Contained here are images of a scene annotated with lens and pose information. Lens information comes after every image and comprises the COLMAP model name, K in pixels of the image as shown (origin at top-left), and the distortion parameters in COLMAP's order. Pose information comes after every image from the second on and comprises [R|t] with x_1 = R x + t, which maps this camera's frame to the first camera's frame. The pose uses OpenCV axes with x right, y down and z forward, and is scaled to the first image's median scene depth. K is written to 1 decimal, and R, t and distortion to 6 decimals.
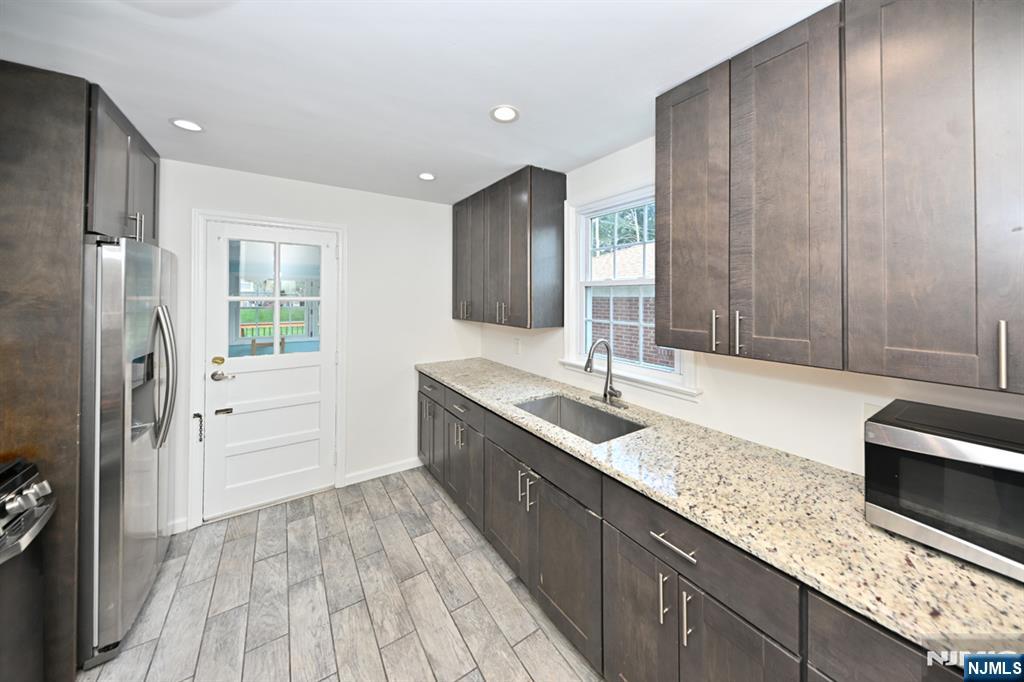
lens RADIAL K [[354.1, 0, 520.1], [0, 354.1, 294.1], [0, 0, 1]] dist [-0.001189, -0.000836]
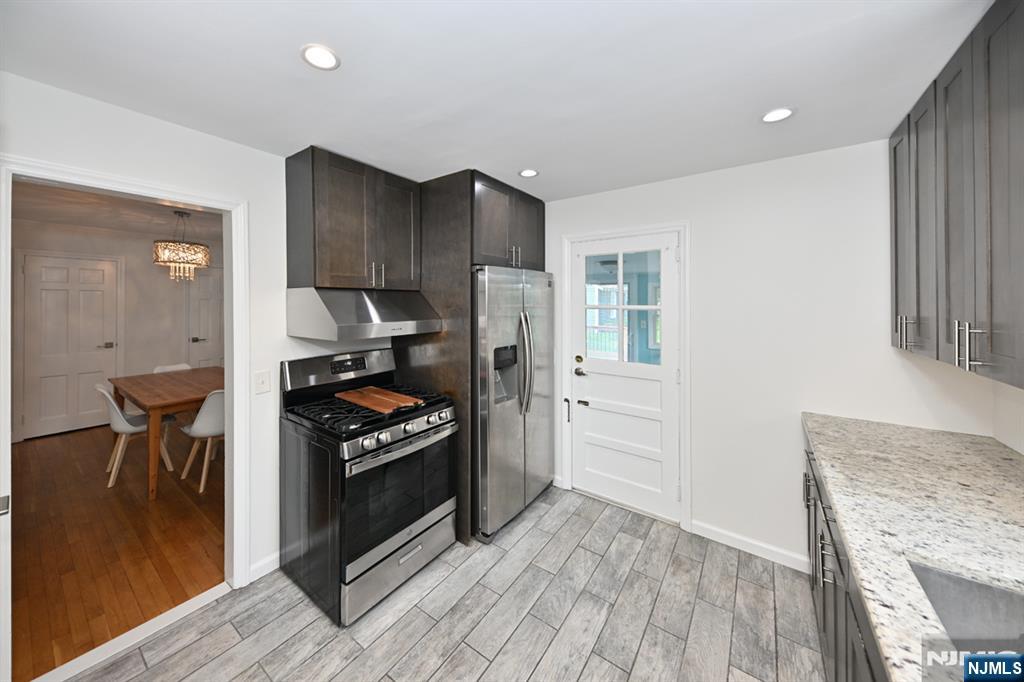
lens RADIAL K [[354.1, 0, 475.1], [0, 354.1, 301.8], [0, 0, 1]] dist [-0.001189, -0.000836]
pose [[0.298493, -0.003713, -0.954405, 0.184531], [0.001862, 0.999993, -0.003308, -0.000716], [0.954410, -0.000789, 0.298498, 0.318675]]
